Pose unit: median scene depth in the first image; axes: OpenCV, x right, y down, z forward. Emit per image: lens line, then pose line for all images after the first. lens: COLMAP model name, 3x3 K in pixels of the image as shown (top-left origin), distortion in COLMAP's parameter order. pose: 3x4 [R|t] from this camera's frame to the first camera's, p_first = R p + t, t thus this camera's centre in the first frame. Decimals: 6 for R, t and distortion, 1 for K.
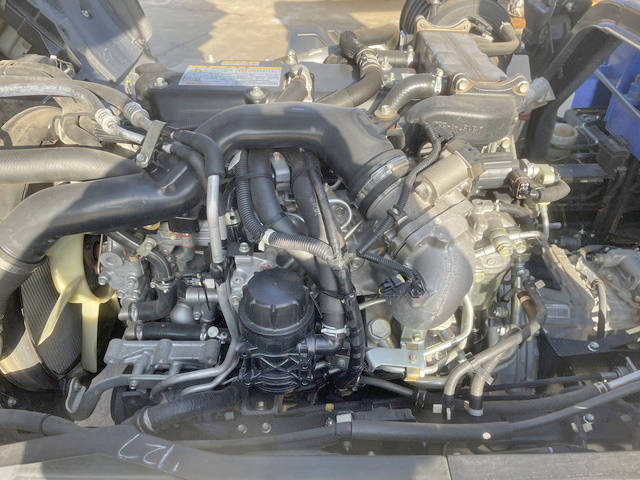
lens RADIAL K [[484.1, 0, 320.6], [0, 484.1, 239.6], [0, 0, 1]] dist [0.093234, -0.124635]
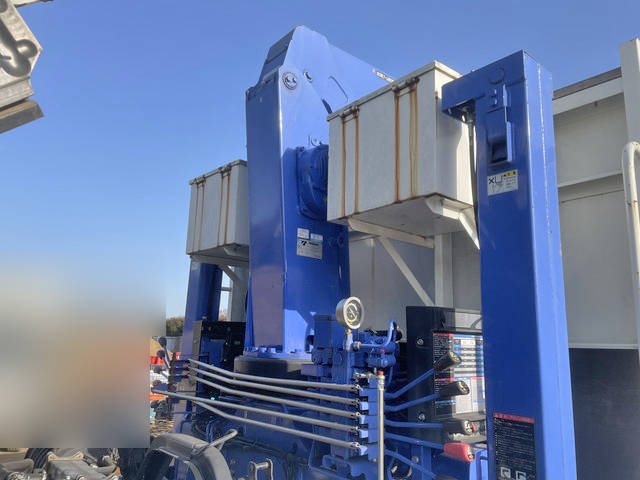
lens RADIAL K [[484.1, 0, 320.3], [0, 484.1, 240.6], [0, 0, 1]] dist [0.093234, -0.124635]
pose [[0.764121, 0.193636, 0.615325, -0.225738], [0.349670, 0.677252, -0.647349, 0.390099], [-0.542080, 0.709813, 0.449794, -0.633439]]
